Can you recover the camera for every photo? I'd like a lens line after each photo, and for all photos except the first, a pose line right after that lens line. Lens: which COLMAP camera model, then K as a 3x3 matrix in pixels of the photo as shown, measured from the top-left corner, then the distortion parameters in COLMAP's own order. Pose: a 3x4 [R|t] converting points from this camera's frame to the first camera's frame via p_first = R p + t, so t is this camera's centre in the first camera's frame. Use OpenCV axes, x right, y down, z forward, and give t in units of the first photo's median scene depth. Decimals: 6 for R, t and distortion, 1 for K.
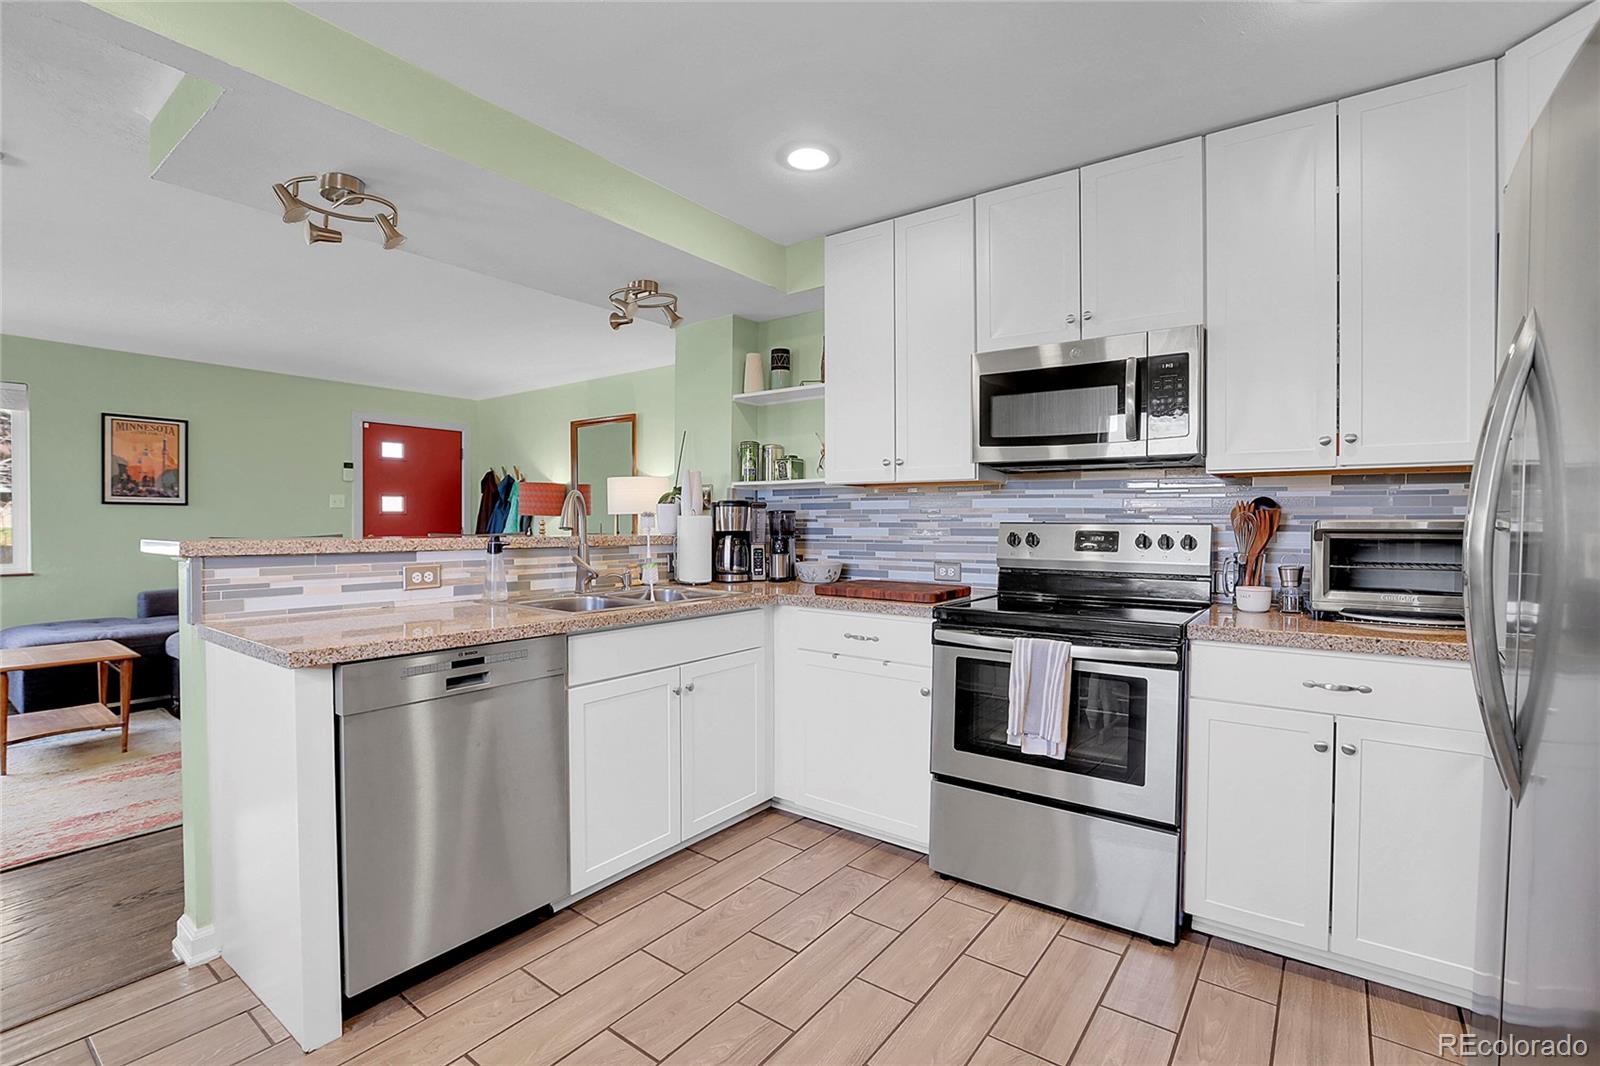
lens RADIAL K [[725.6, 0, 813.5], [0, 725.6, 529.6], [0, 0, 1]] dist [-0.052350, 0.015744]
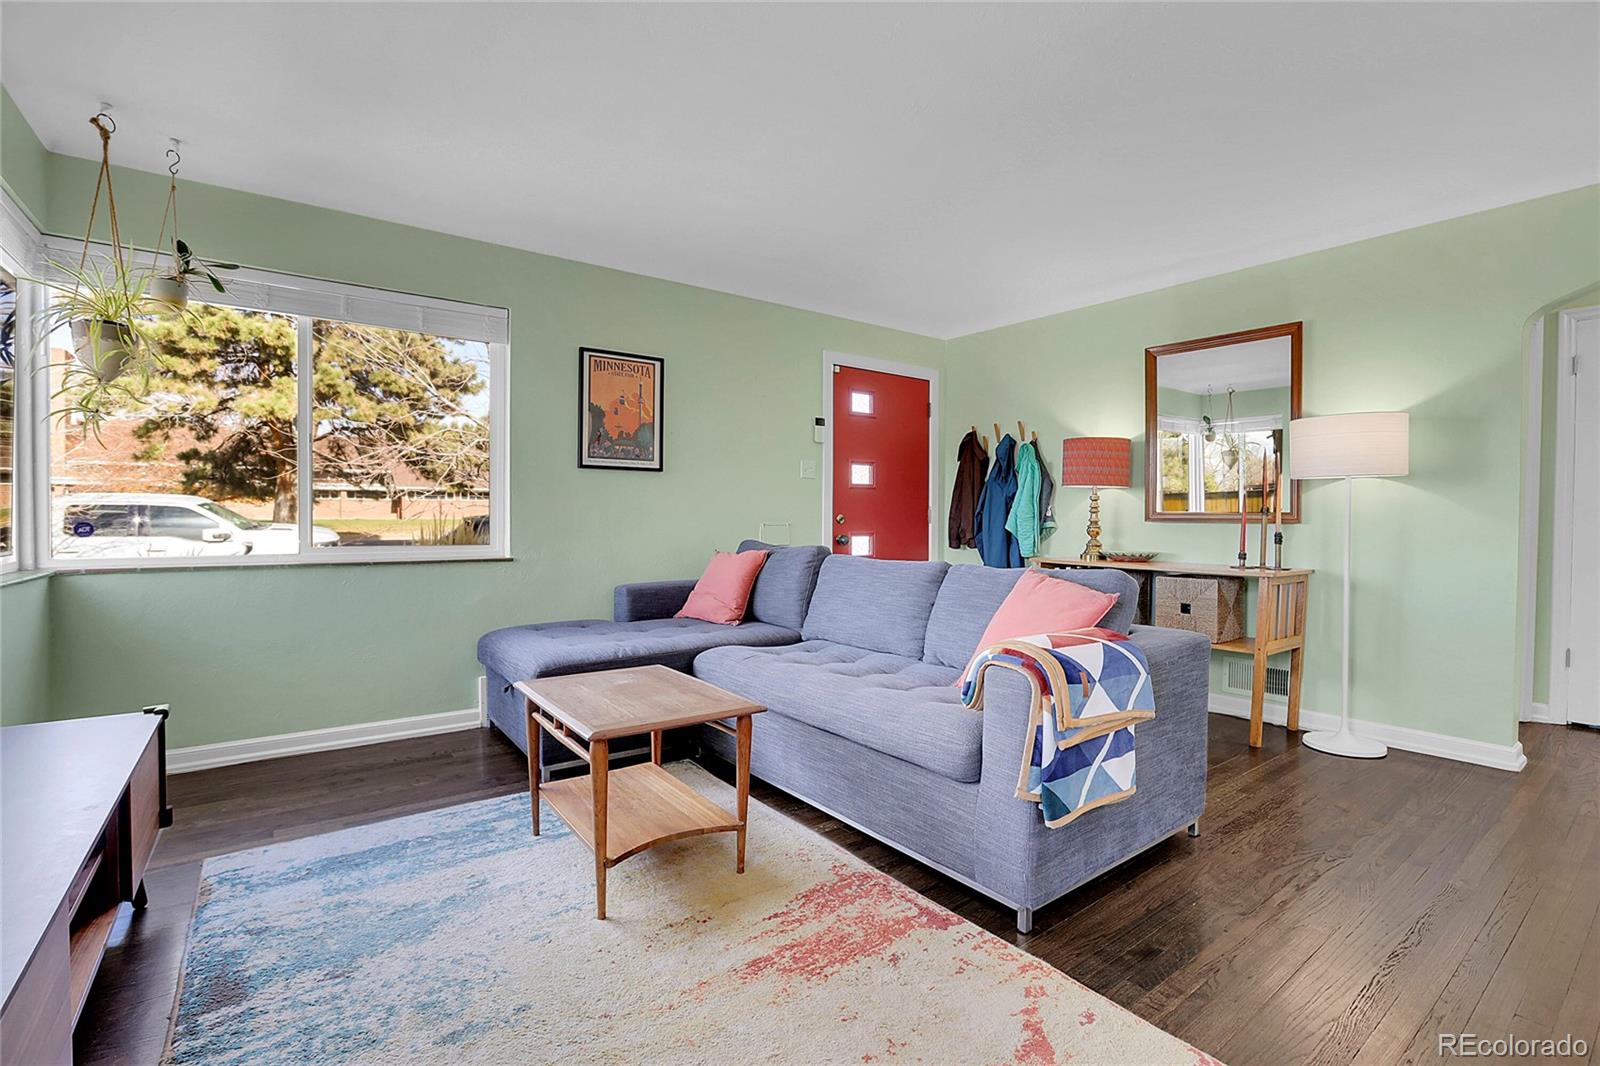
lens RADIAL K [[725.6, 0, 803.1], [0, 725.6, 531.8], [0, 0, 1]] dist [-0.052350, 0.015744]
pose [[0.953244, 0.011435, -0.301987, -0.511603], [-0.008324, 0.999898, 0.011585, 0.020154], [0.302089, -0.008529, 0.953242, 0.304276]]
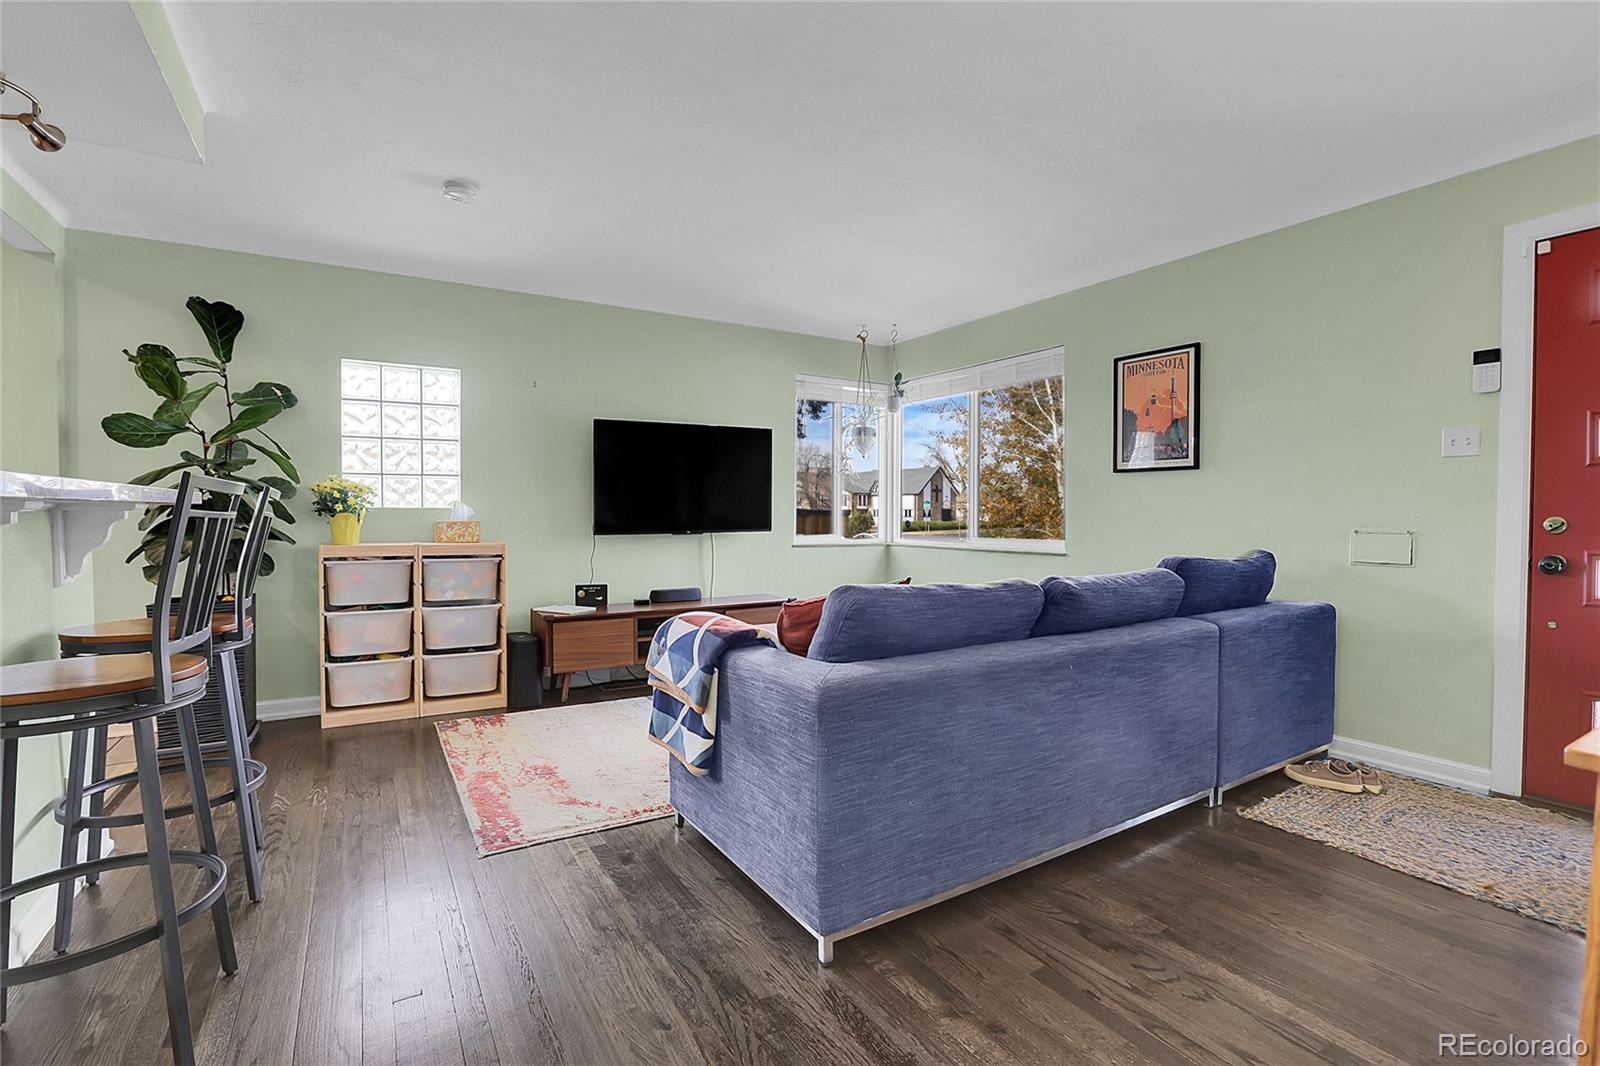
lens RADIAL K [[725.6, 0, 791.3], [0, 725.6, 522.8], [0, 0, 1]] dist [-0.052350, 0.015744]
pose [[-0.395832, 0.011581, -0.918250, -0.108747], [-0.012256, 0.999765, 0.017893, 0.009742], [0.918241, 0.018337, -0.395597, 0.915688]]
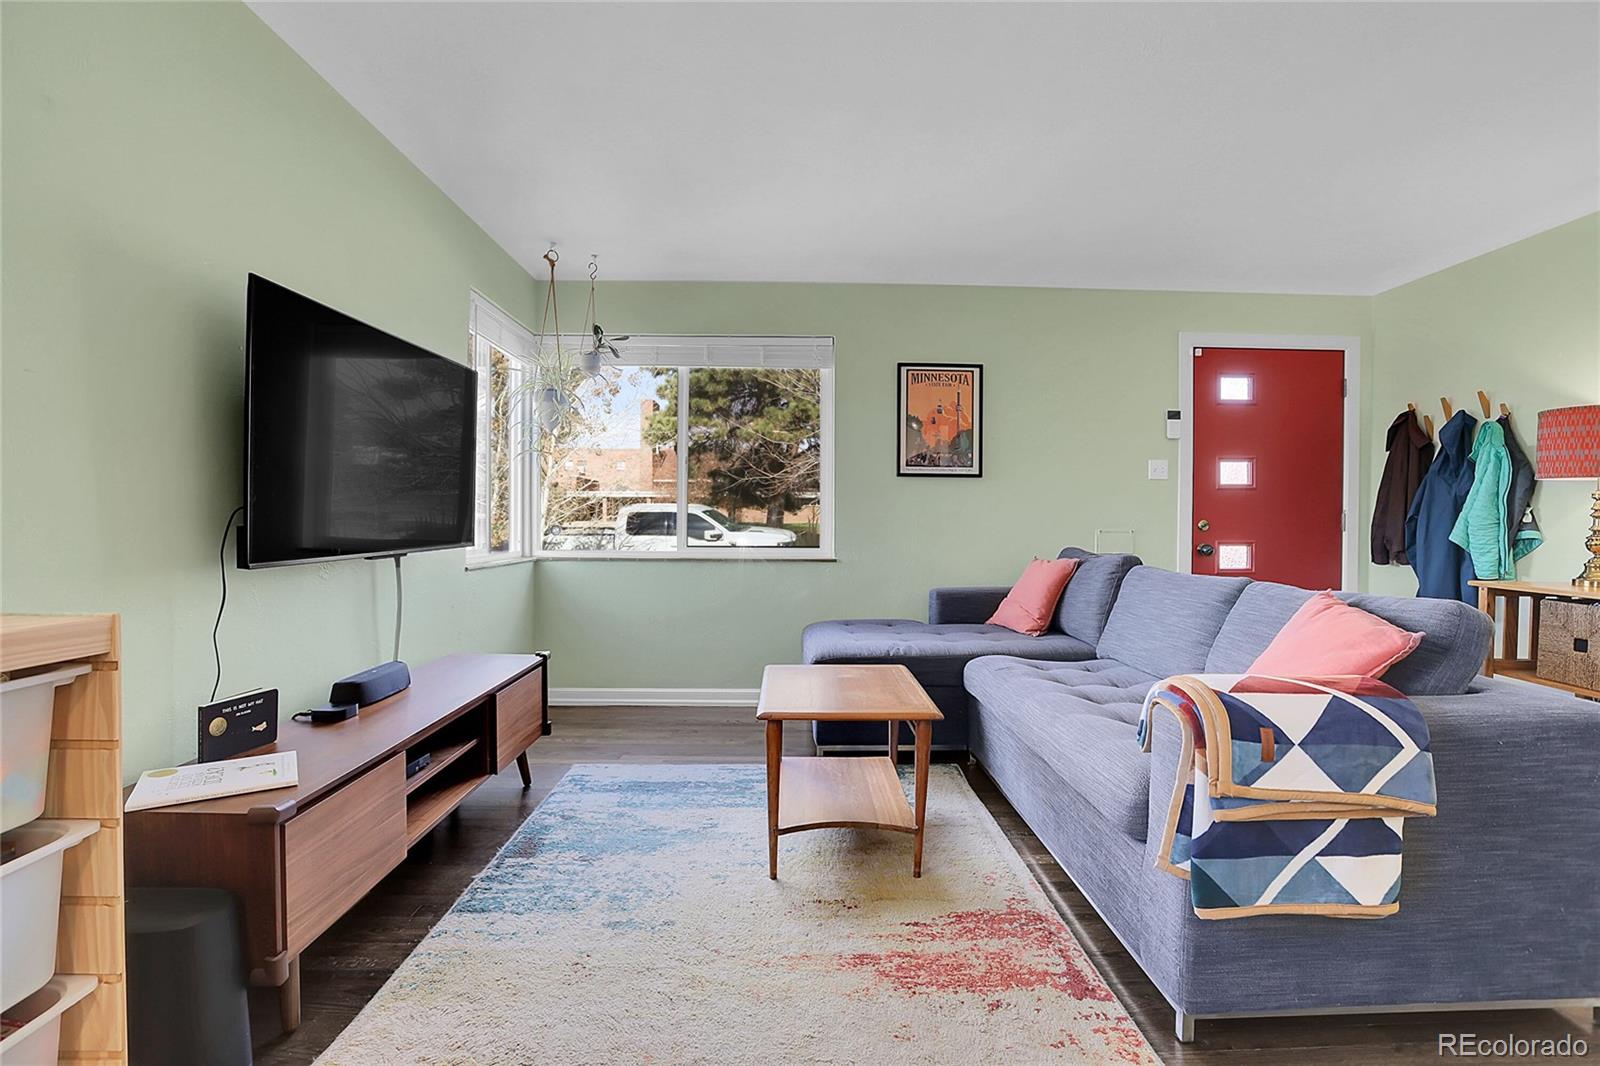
lens RADIAL K [[725.6, 0, 798.9], [0, 725.6, 529.2], [0, 0, 1]] dist [-0.052350, 0.015744]
pose [[0.599017, 0.015180, -0.800593, -0.385403], [-0.013875, 0.999867, 0.008577, 0.017639], [0.800616, 0.005970, 0.599148, 0.378151]]
